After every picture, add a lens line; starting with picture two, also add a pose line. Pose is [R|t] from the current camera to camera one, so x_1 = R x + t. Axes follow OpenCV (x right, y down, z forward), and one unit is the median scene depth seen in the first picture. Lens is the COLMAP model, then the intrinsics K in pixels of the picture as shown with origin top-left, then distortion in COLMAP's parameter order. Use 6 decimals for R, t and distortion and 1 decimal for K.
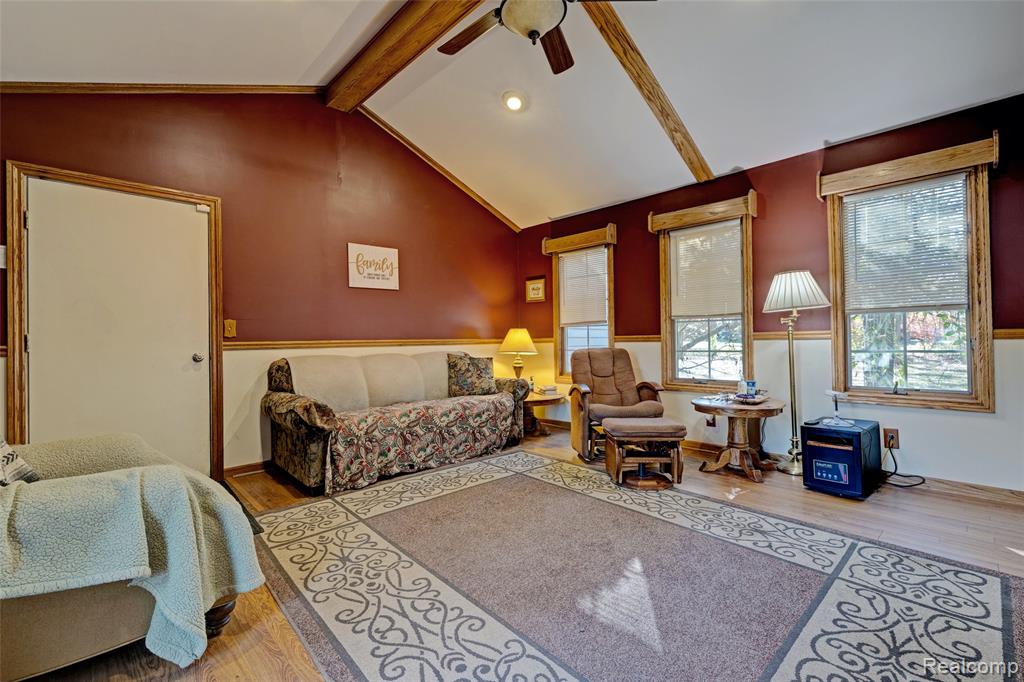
lens RADIAL K [[441.6, 0, 505.9], [0, 441.6, 342.7], [0, 0, 1]] dist [-0.001140, 0.000146]
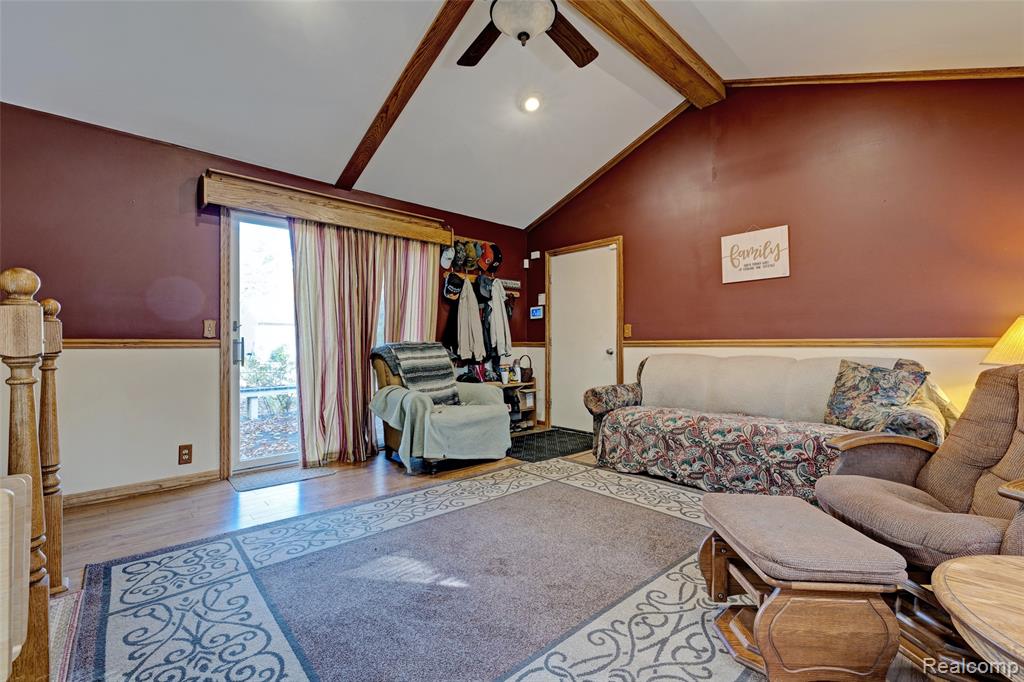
lens RADIAL K [[441.6, 0, 506.5], [0, 441.6, 337.9], [0, 0, 1]] dist [-0.001140, 0.000146]
pose [[-0.015277, 0.001151, -0.999883, 0.791263], [-0.001903, 0.999997, 0.001180, -0.012591], [0.999881, 0.001921, -0.015275, 0.721612]]
